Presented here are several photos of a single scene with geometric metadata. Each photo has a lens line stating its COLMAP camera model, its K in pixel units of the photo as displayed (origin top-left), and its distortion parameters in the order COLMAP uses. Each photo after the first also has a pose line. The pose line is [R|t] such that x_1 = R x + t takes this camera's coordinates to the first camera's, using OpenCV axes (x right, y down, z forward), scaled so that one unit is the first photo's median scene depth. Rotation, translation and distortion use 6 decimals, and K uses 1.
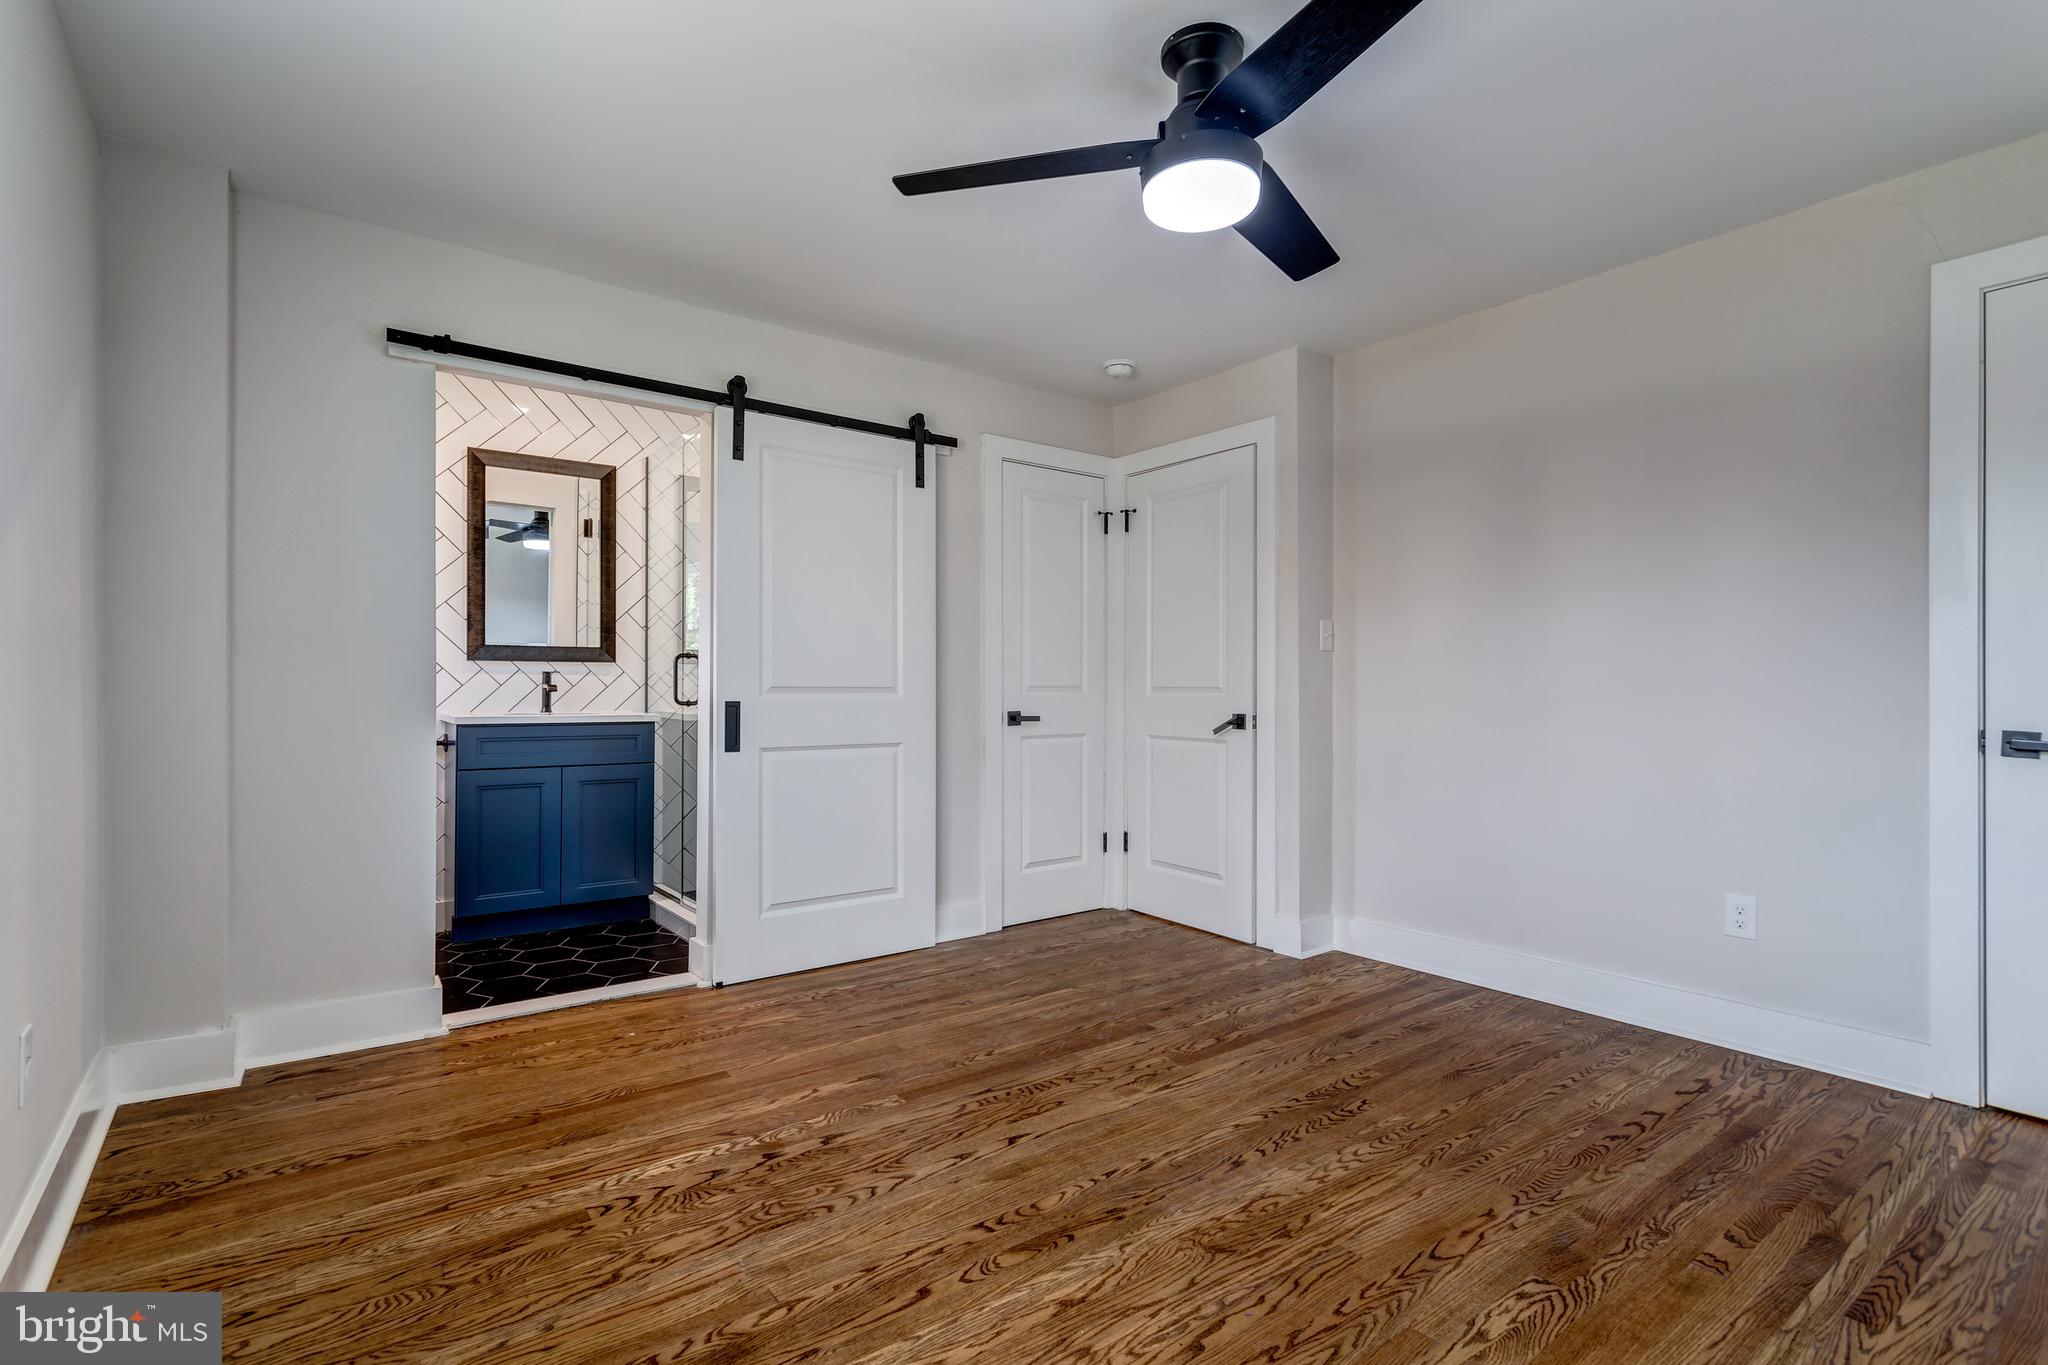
lens RADIAL K [[989.3, 0, 1010.3], [0, 989.3, 680.3], [0, 0, 1]] dist [0.001245, 0.001453]
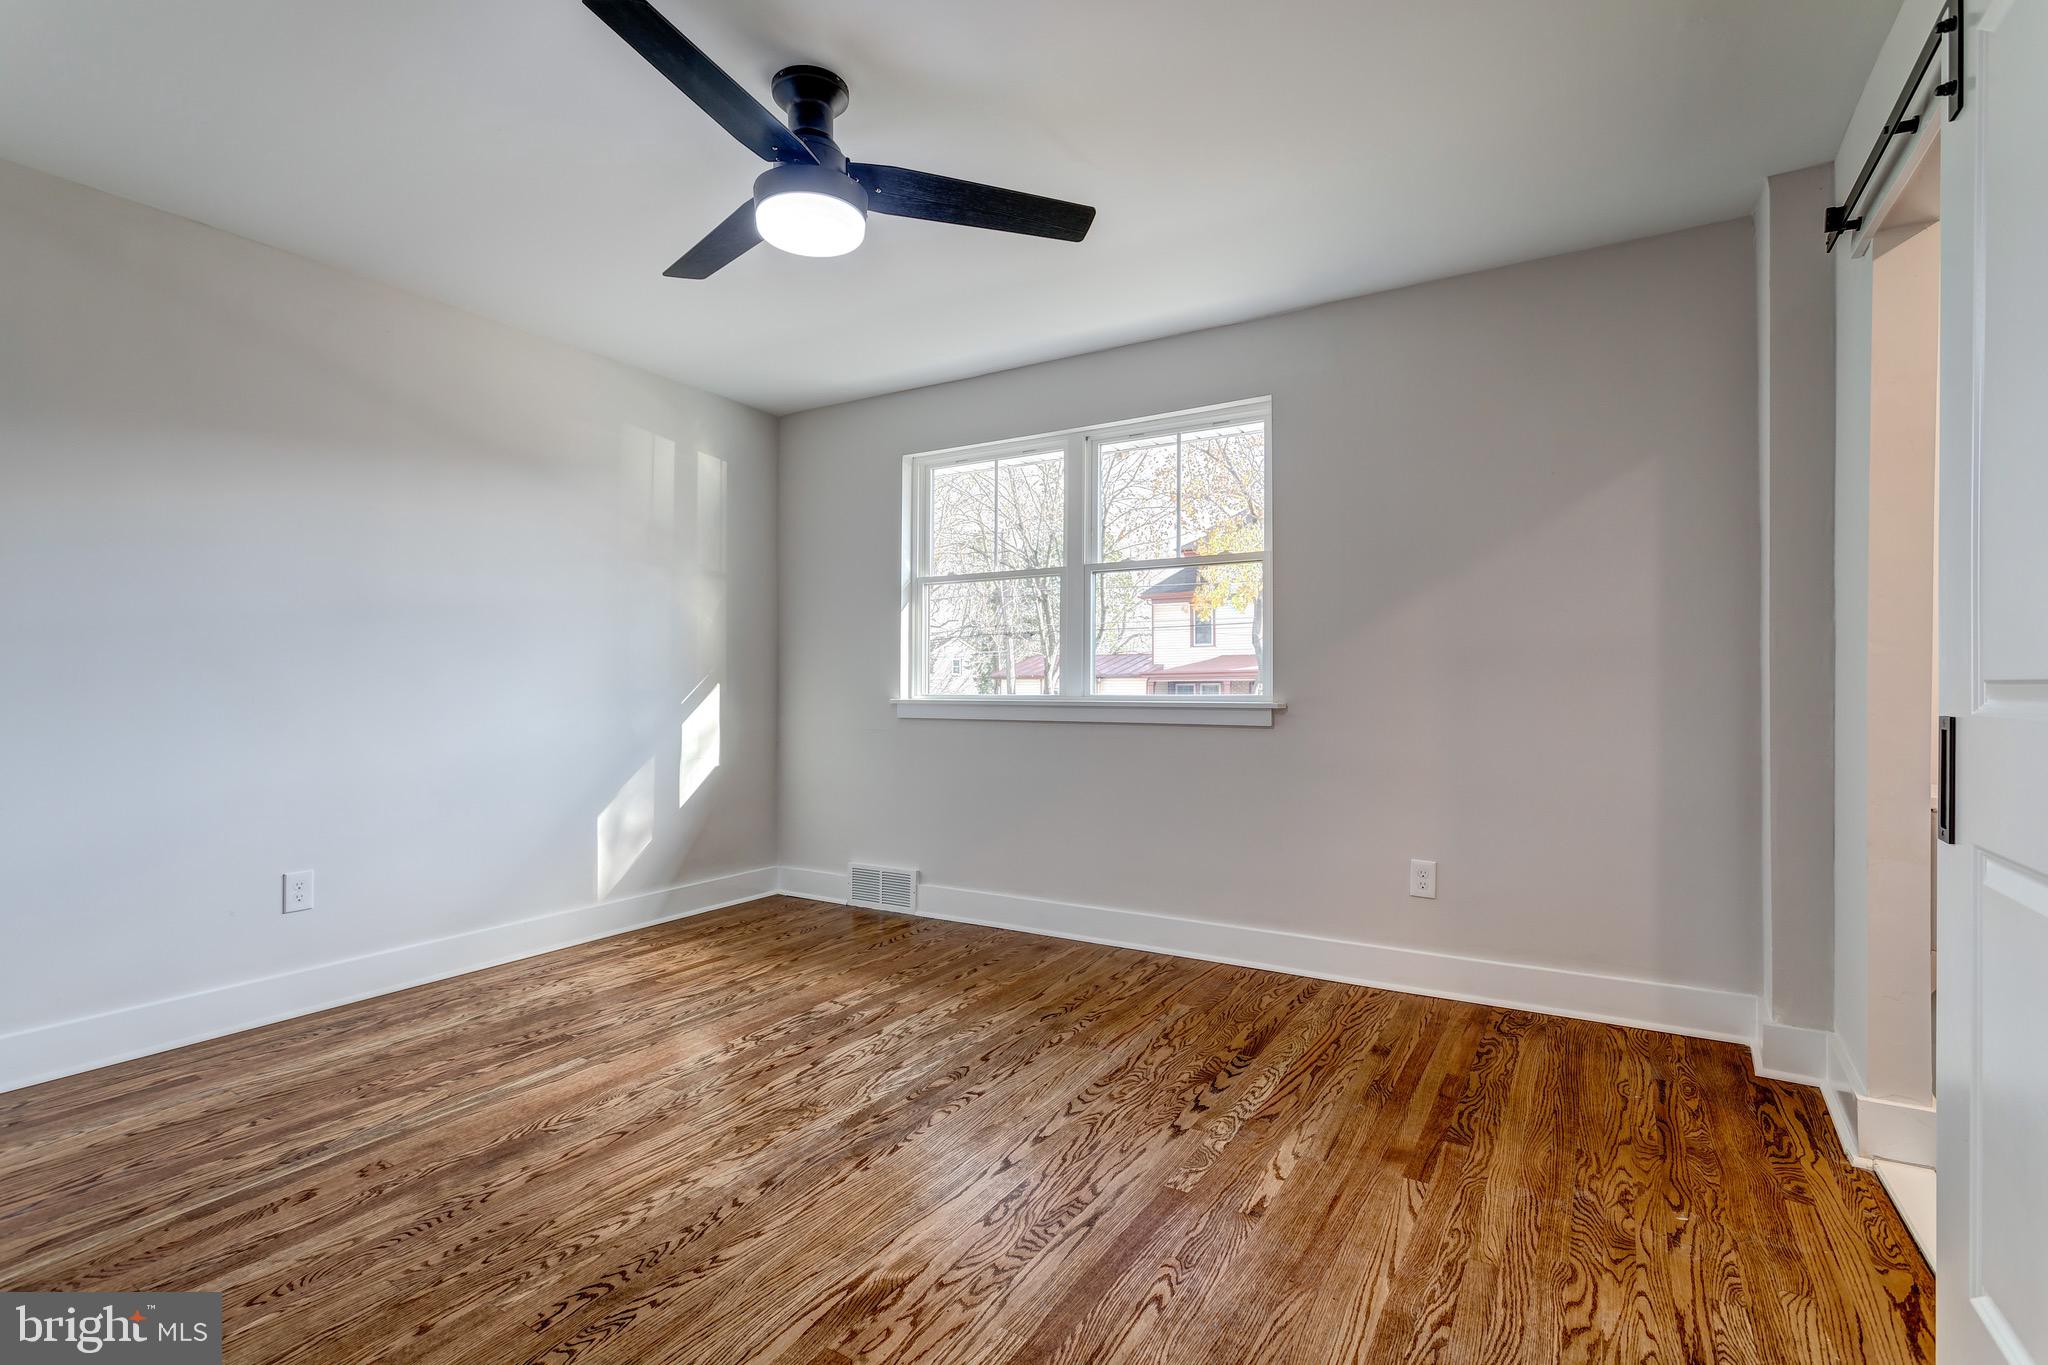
lens RADIAL K [[989.3, 0, 1010.3], [0, 989.3, 680.3], [0, 0, 1]] dist [0.001245, 0.001453]
pose [[-0.933046, -0.003849, -0.359736, 0.315056], [0.000133, 0.999939, -0.011046, 0.016016], [0.359756, -0.010354, -0.932989, 1.747911]]
